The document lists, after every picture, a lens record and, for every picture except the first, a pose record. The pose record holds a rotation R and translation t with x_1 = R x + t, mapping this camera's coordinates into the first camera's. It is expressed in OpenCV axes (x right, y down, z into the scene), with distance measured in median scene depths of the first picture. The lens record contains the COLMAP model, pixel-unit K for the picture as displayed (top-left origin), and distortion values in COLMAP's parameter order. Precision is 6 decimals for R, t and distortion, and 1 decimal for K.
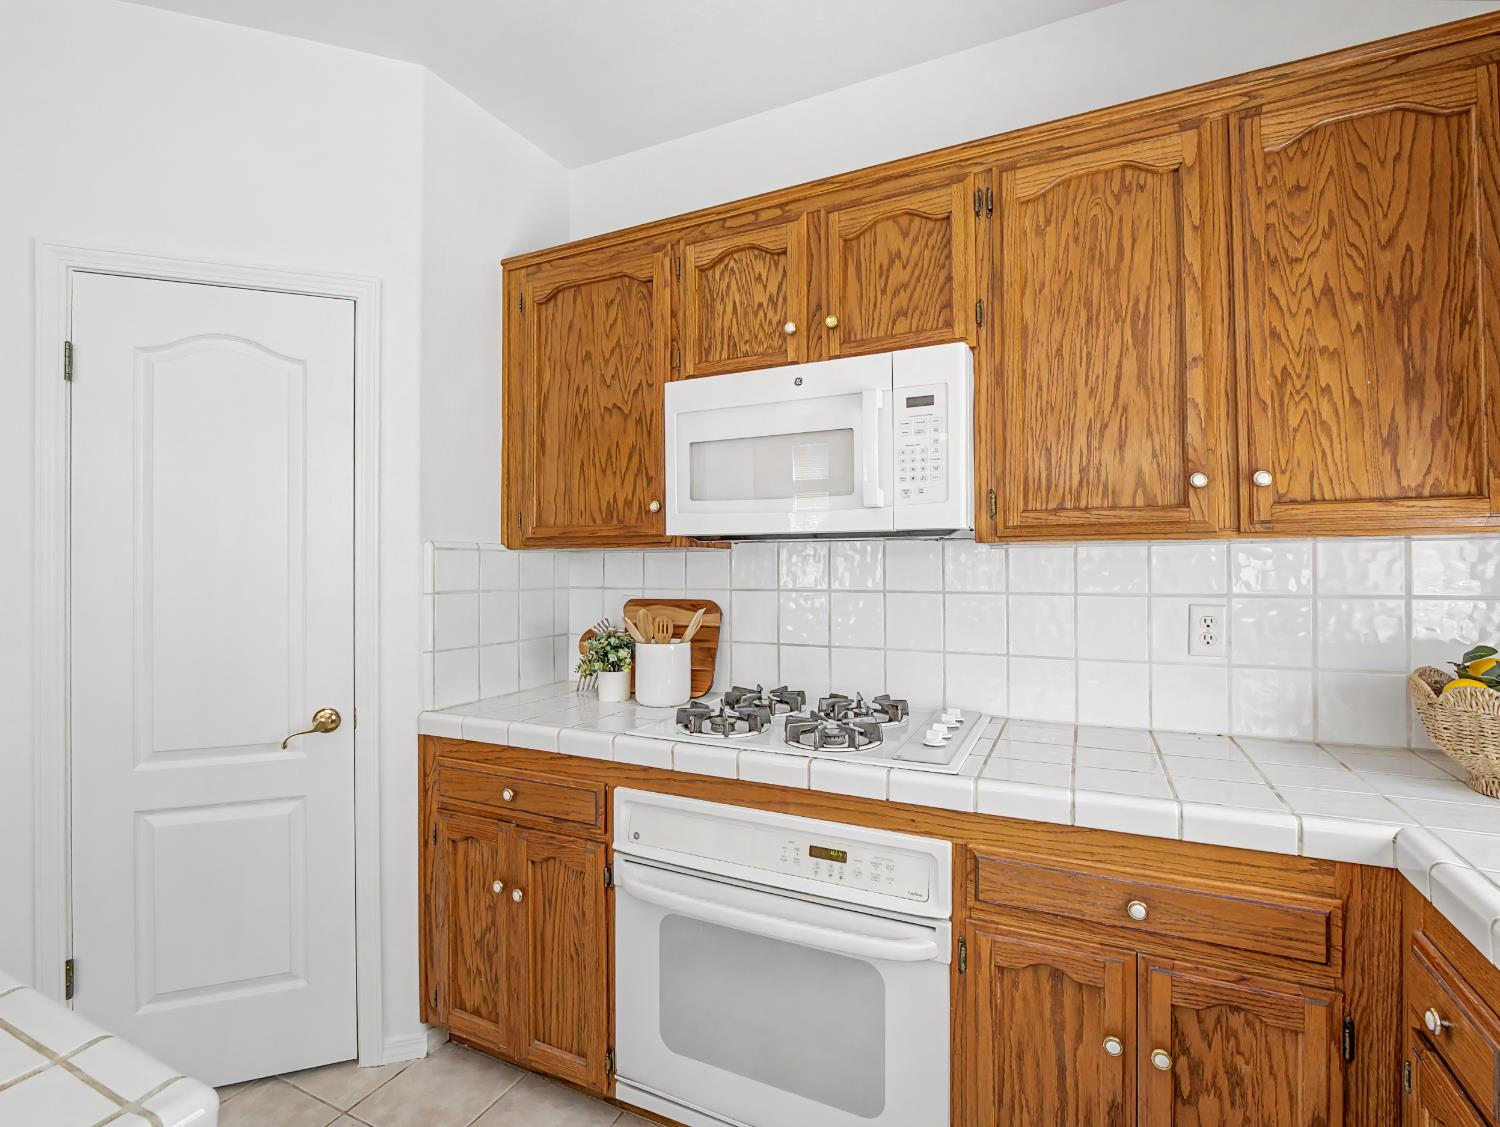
lens RADIAL K [[704.3, 0, 750.3], [0, 704.3, 559.9], [0, 0, 1]] dist [-0.003715, -0.007748]
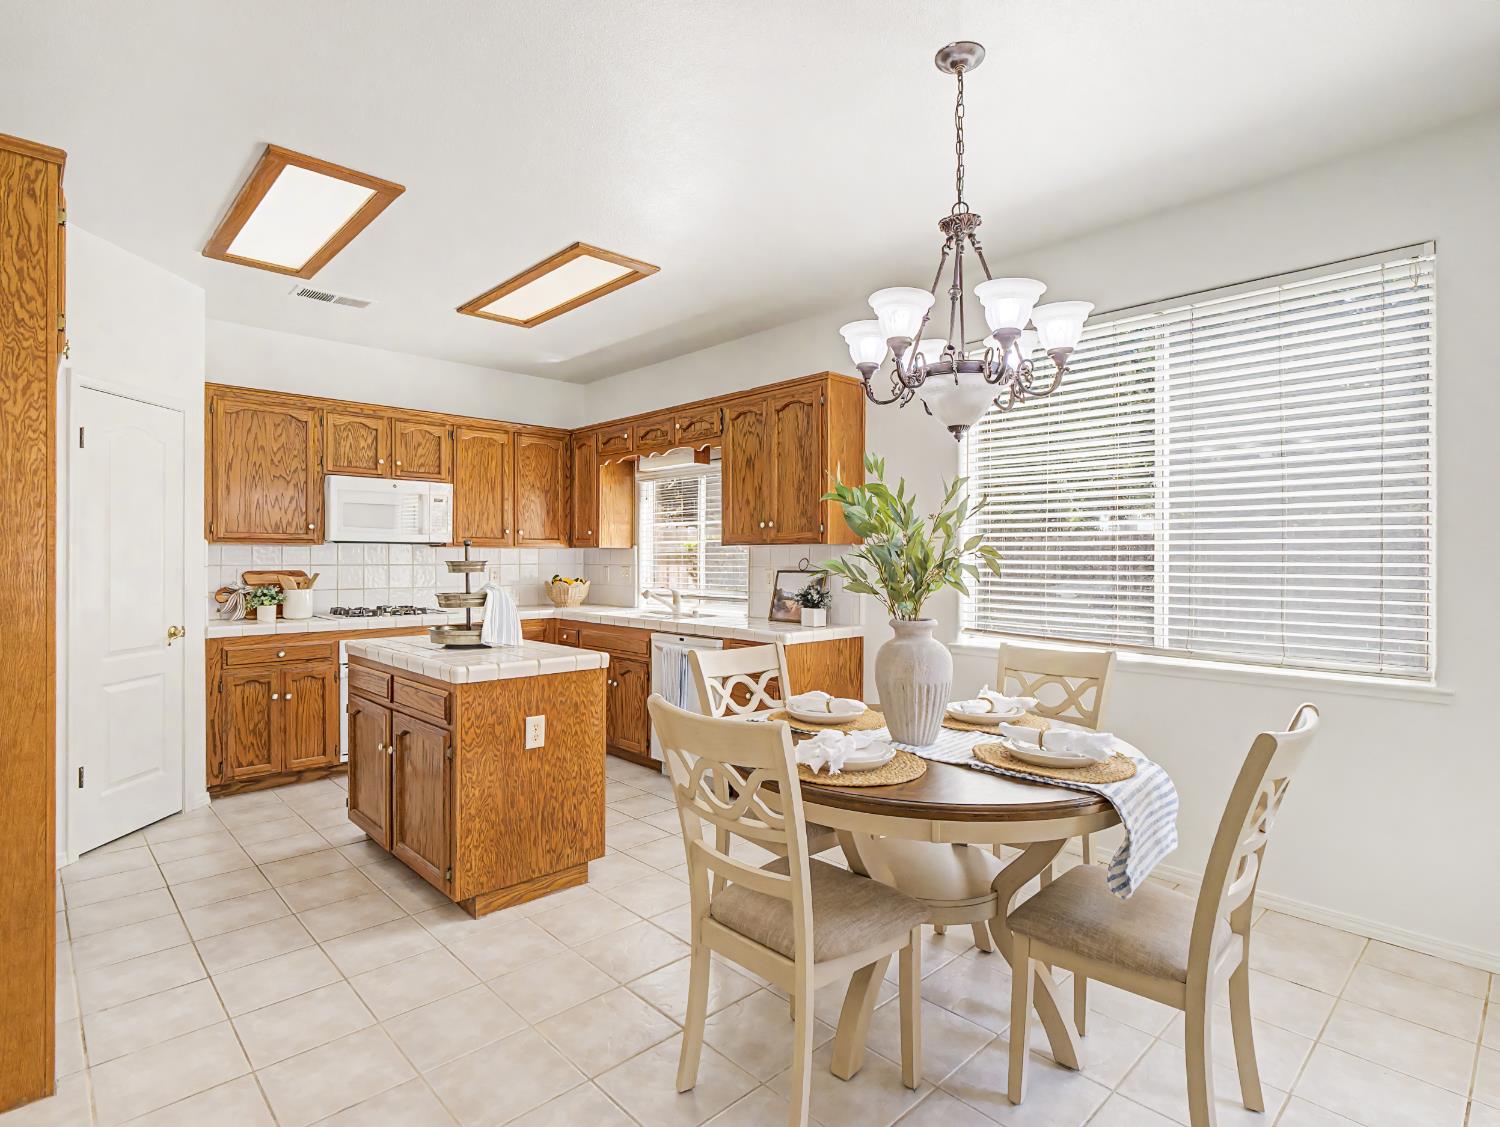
lens RADIAL K [[773.5, 0, 748.1], [0, 773.5, 559.2], [0, 0, 1]] dist [-0.002750, -0.000852]
pose [[0.354898, 0.004199, 0.934896, -2.337957], [-0.012278, 0.999925, 0.000170, 0.011754], [-0.934824, -0.011539, 0.354923, -1.399533]]
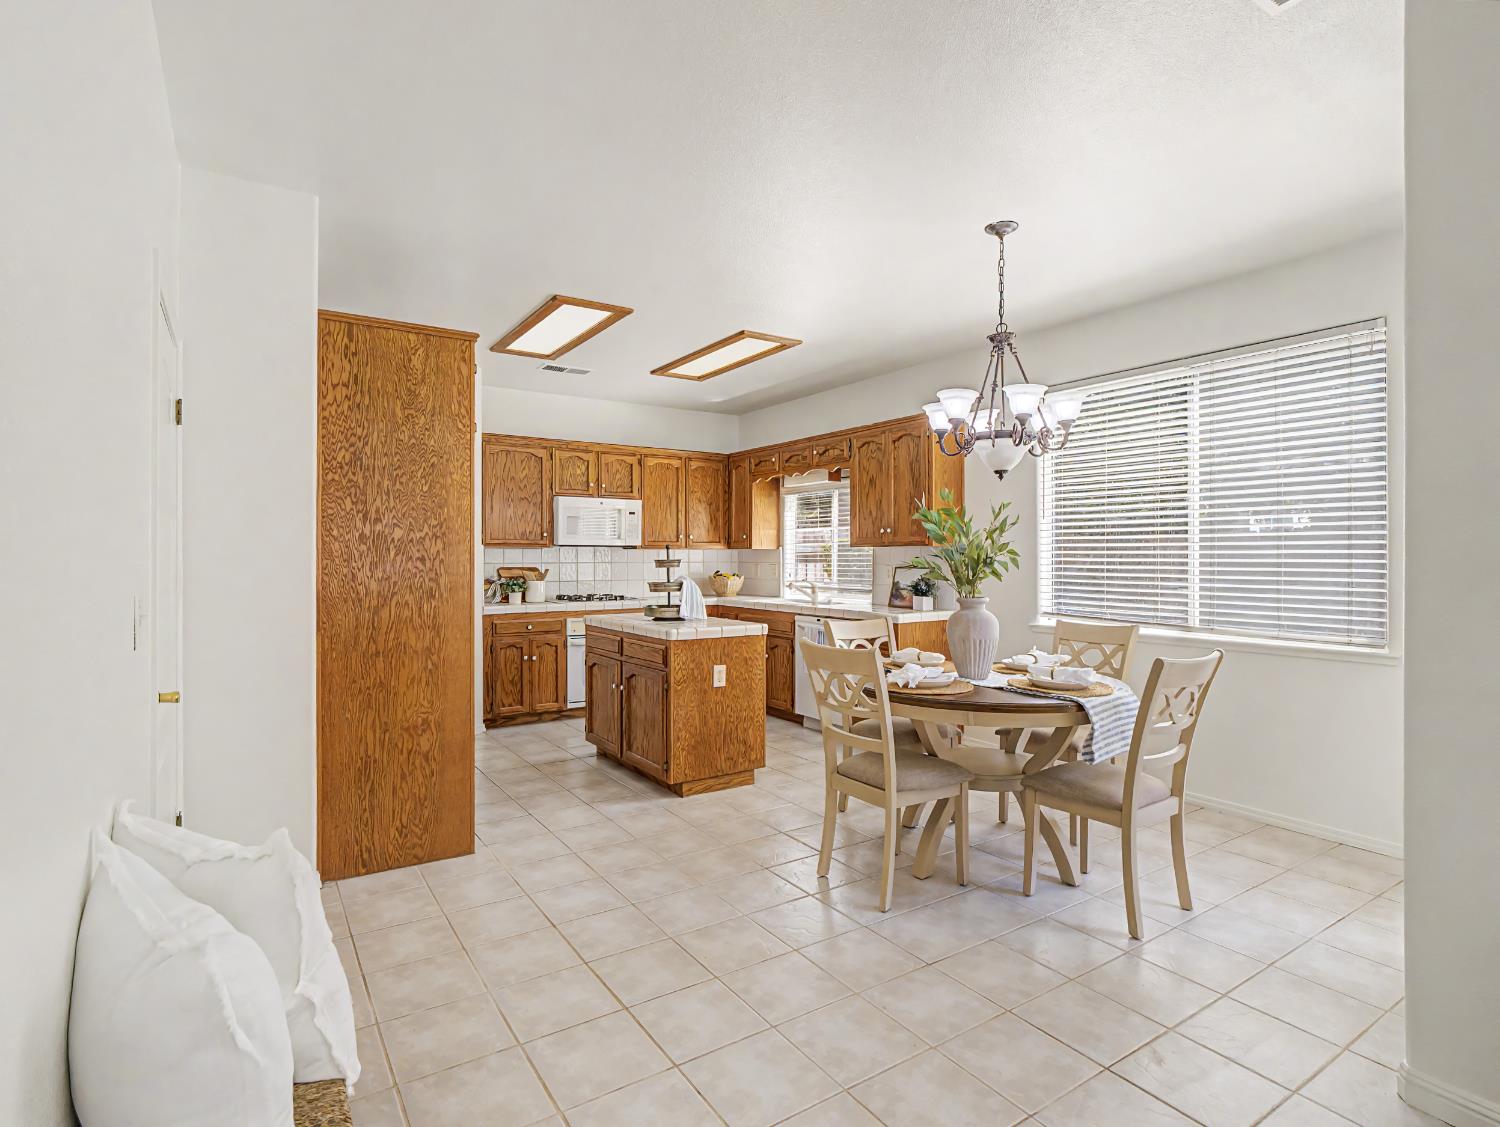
lens RADIAL K [[773.5, 0, 748.1], [0, 773.5, 559.2], [0, 0, 1]] dist [-0.002750, -0.000852]
pose [[0.512582, 0.001753, 0.858637, -3.070802], [-0.009707, 0.999946, 0.003754, 0.010569], [-0.858584, -0.010259, 0.512571, -1.746800]]
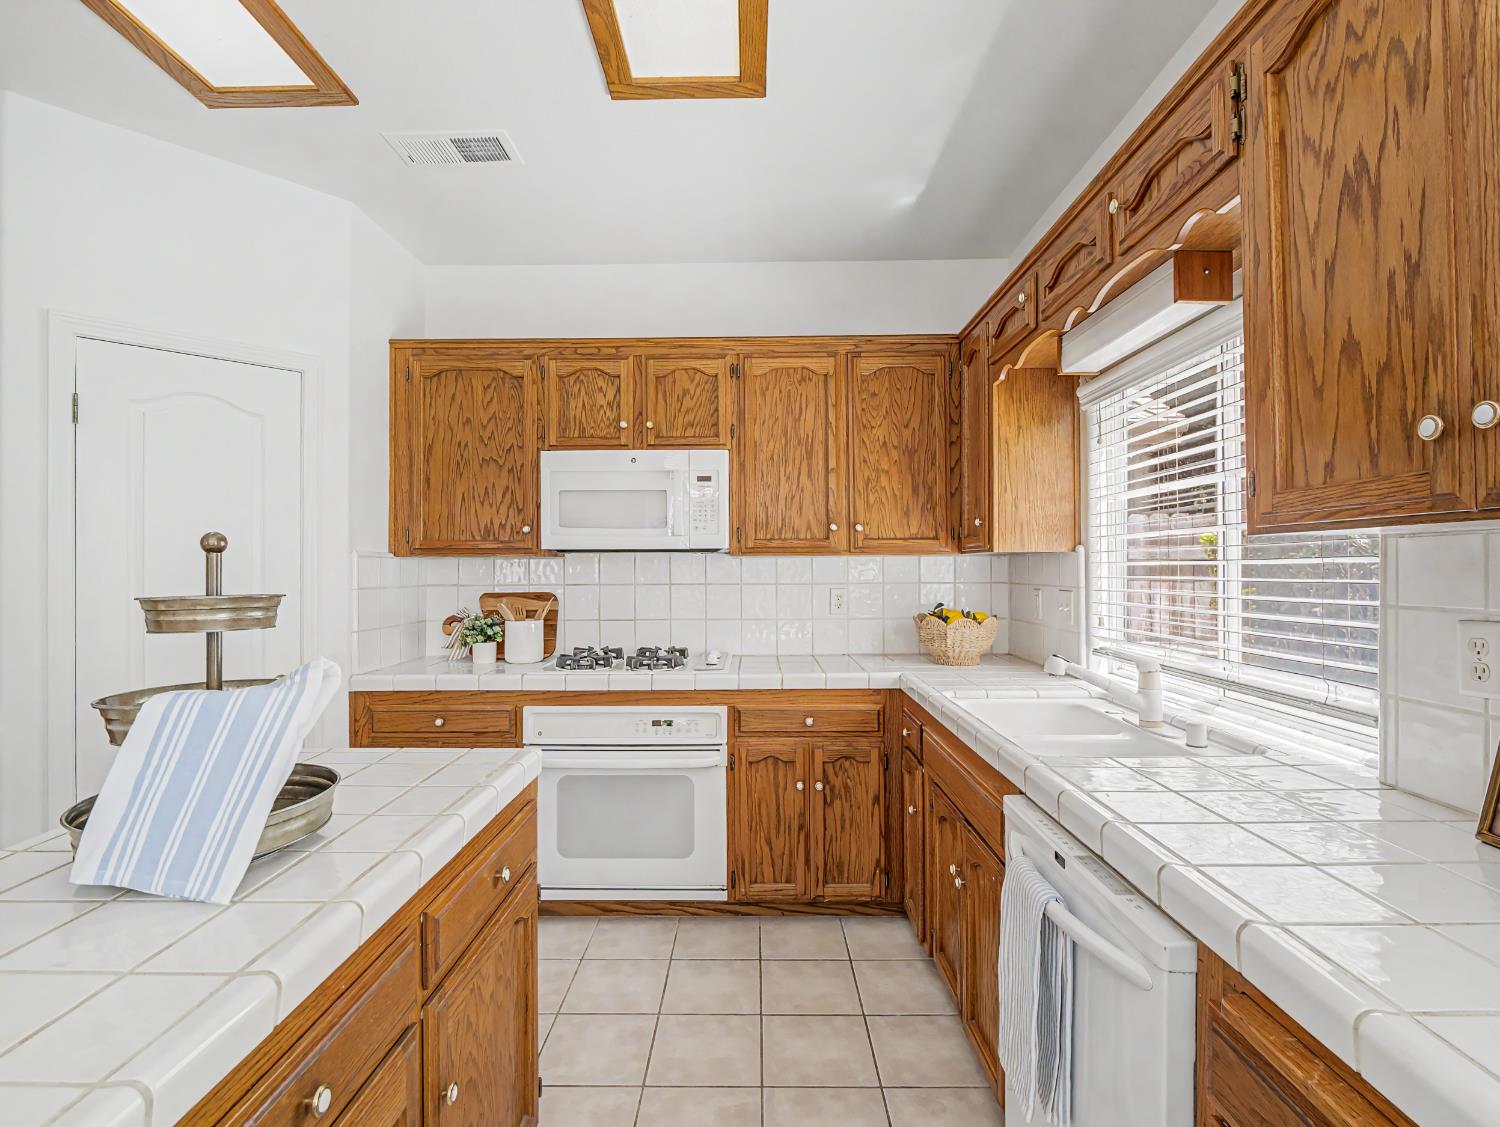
lens RADIAL K [[729.8, 0, 747.8], [0, 729.8, 559.9], [0, 0, 1]] dist [-0.002695, -0.001142]
pose [[0.906253, 0.003639, 0.422719, -0.445071], [-0.002118, 0.999989, -0.004067, -0.006098], [-0.422729, 0.002791, 0.906252, -0.748899]]
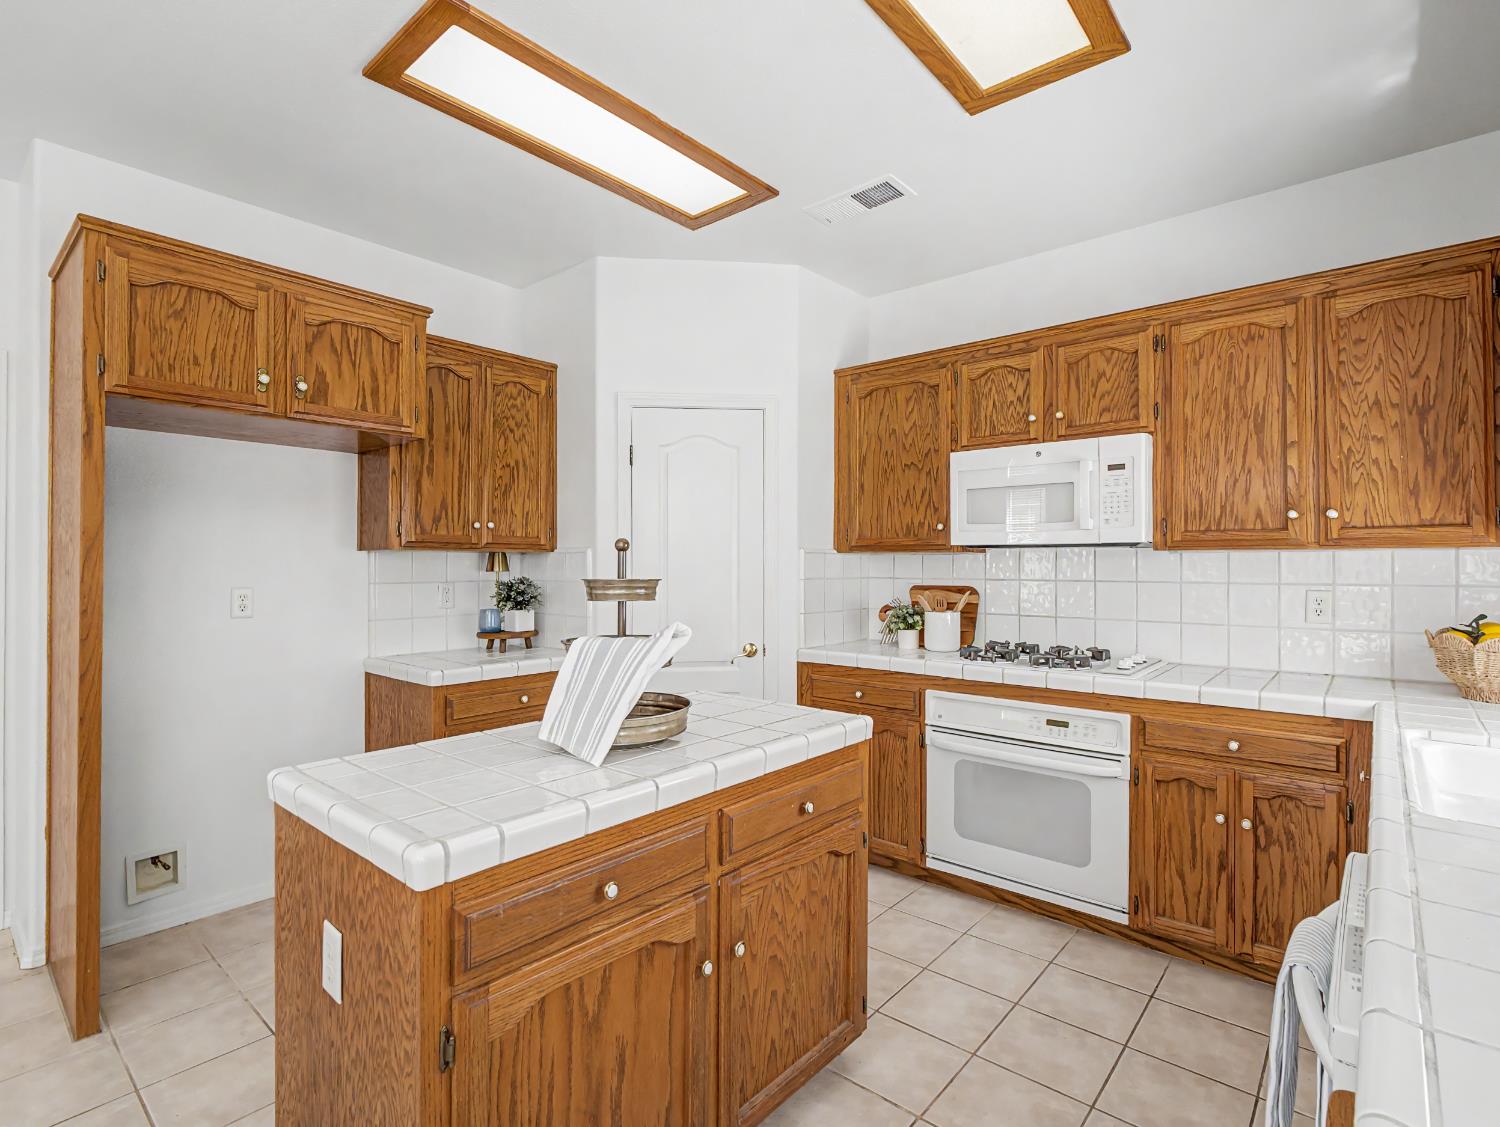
lens RADIAL K [[739.4, 0, 749.2], [0, 739.4, 561.9], [0, 0, 1]] dist [-0.002629, -0.009546]
pose [[0.965867, 0.004217, -0.259004, -0.146097], [-0.002639, 0.999976, 0.006442, -0.006312], [0.259025, -0.005539, 0.965855, -0.916568]]
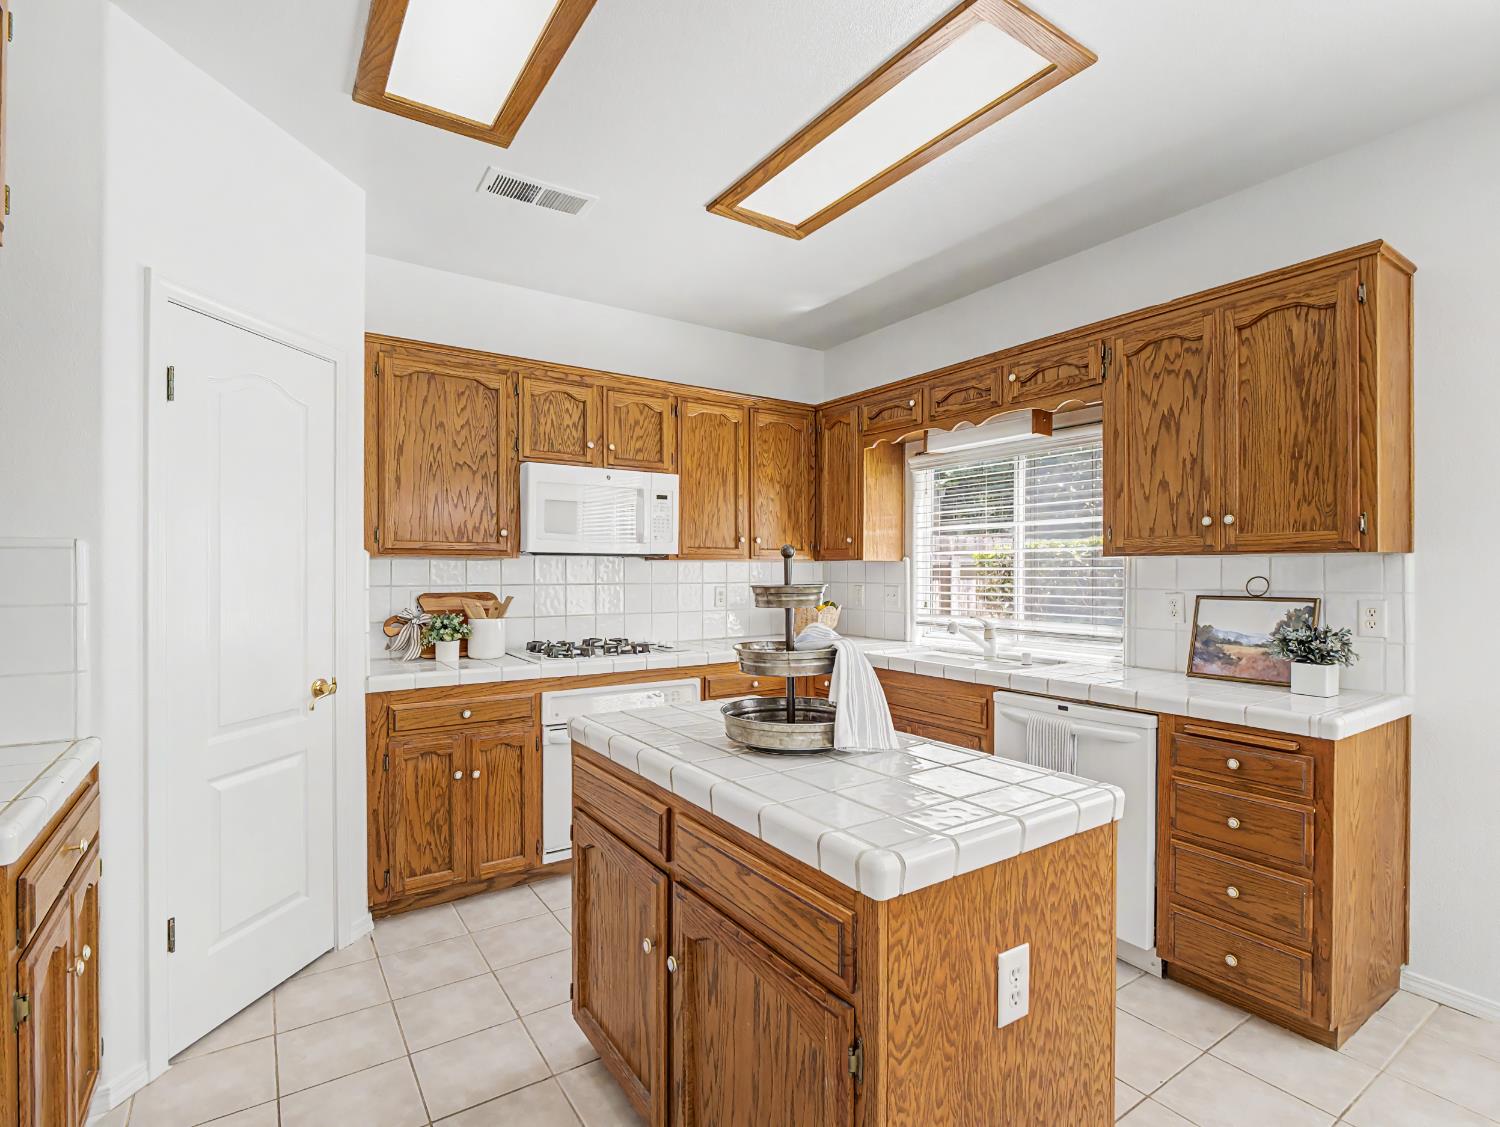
lens RADIAL K [[731.1, 0, 749.7], [0, 731.1, 570.5], [0, 0, 1]] dist [-0.000792, -0.000469]
pose [[0.505917, 0.004410, 0.862571, -1.580541], [-0.010499, 0.999944, 0.001046, 0.003608], [-0.862518, -0.009585, 0.505936, -0.412863]]
